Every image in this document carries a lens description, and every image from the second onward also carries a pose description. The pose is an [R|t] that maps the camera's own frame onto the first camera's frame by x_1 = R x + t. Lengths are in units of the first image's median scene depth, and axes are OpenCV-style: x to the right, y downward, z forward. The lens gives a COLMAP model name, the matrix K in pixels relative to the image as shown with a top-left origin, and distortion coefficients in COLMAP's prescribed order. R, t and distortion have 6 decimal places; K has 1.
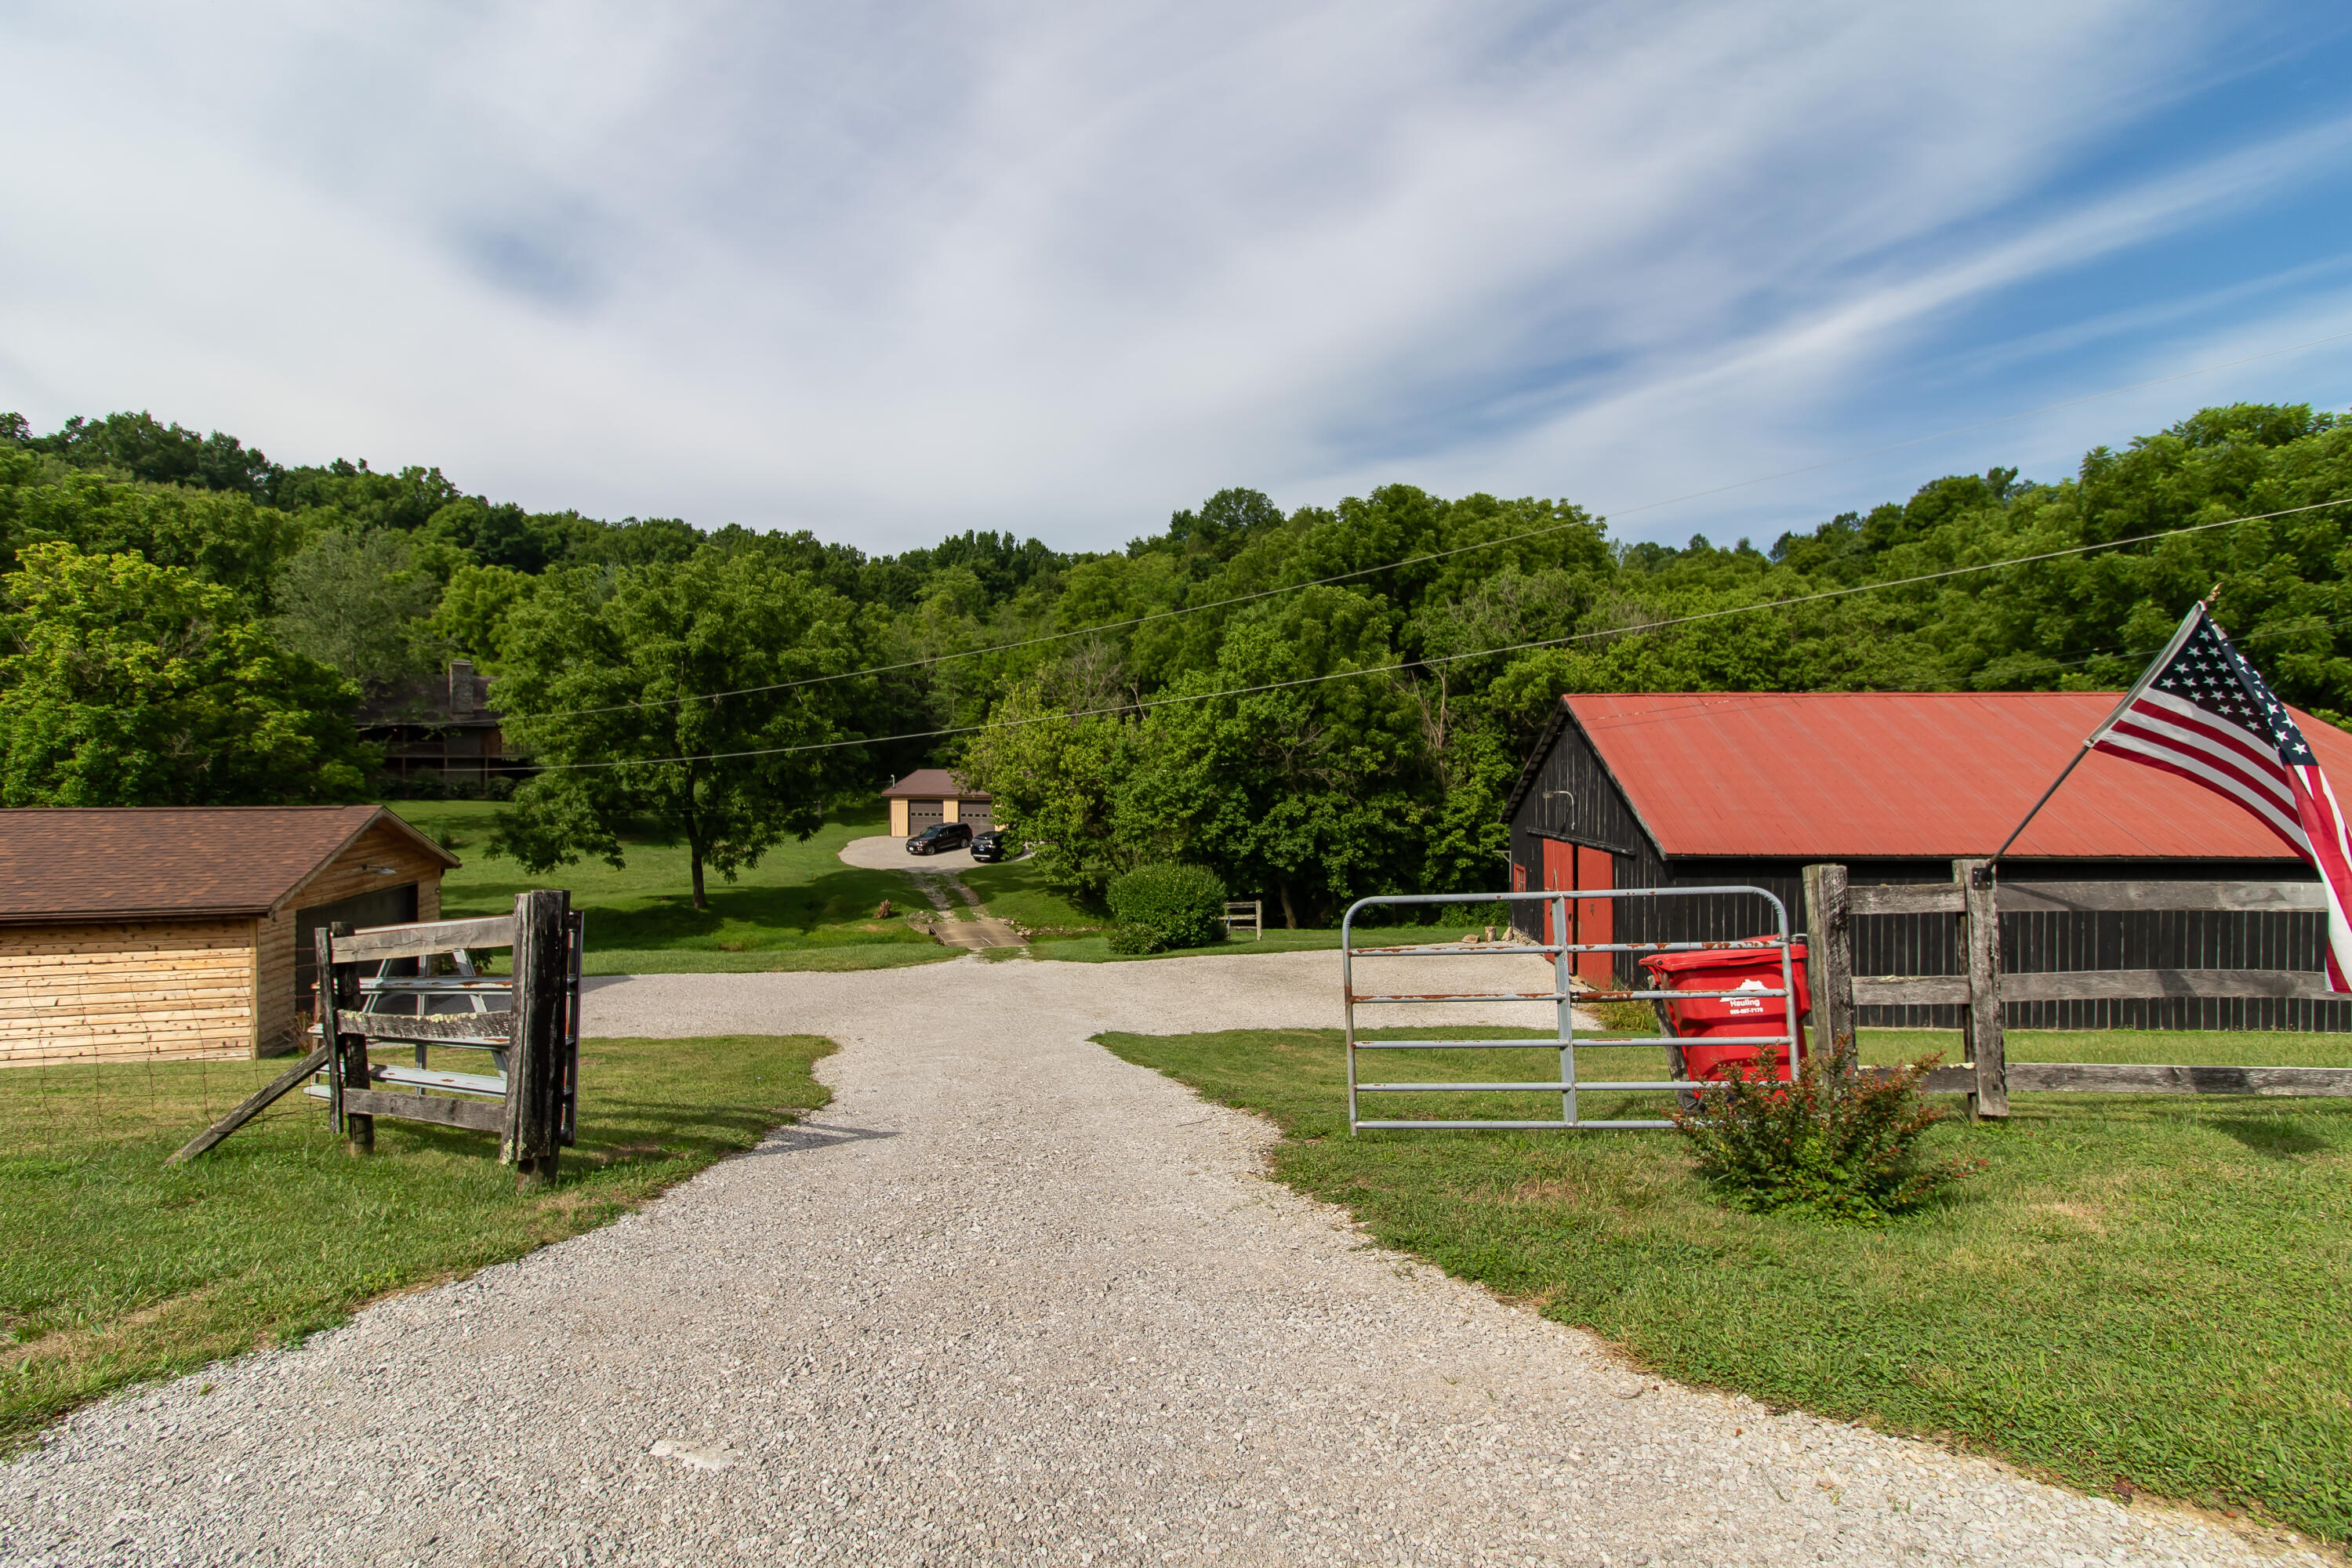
lens RADIAL K [[1070.4, 0, 1171.7], [0, 1070.4, 773.4], [0, 0, 1]] dist [0.000828, 0.001366]
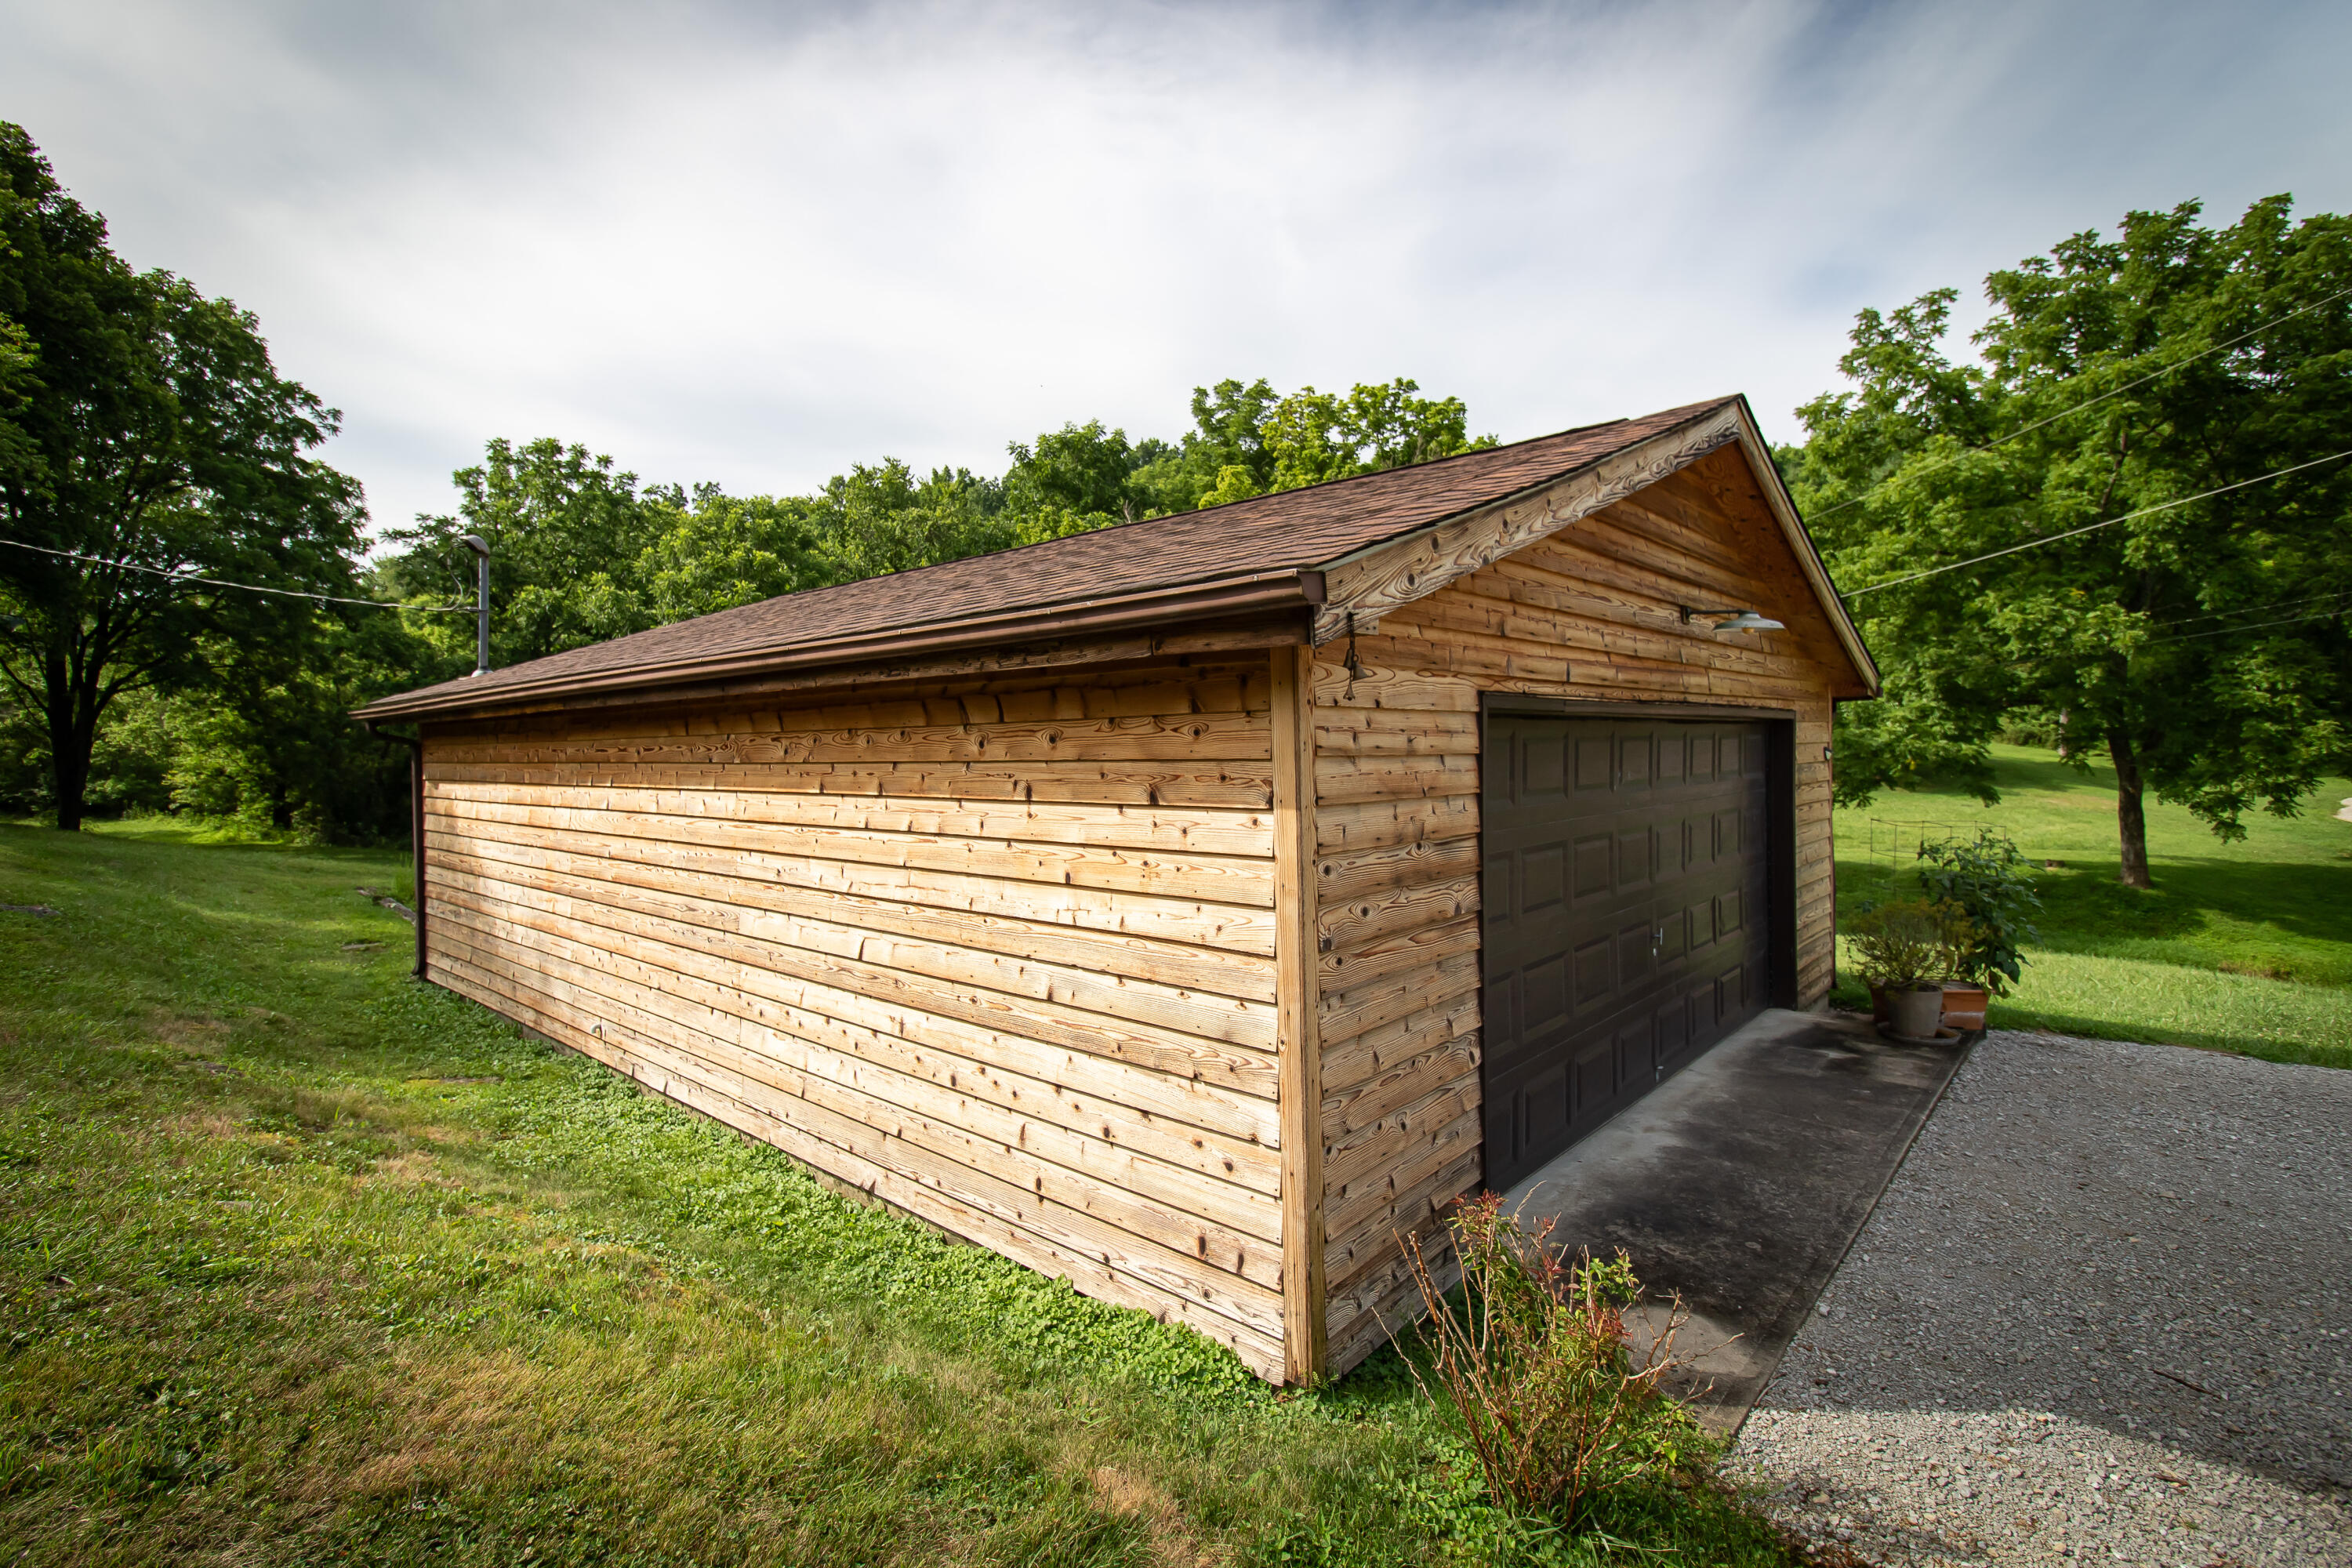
lens RADIAL K [[1070.4, 0, 1170.3], [0, 1070.4, 767.4], [0, 0, 1]] dist [0.000828, 0.001366]
pose [[0.523183, 0.007069, -0.852191, -0.668479], [0.012531, 0.999794, 0.015987, 0.143777], [0.852128, -0.019043, 0.522986, 0.840695]]
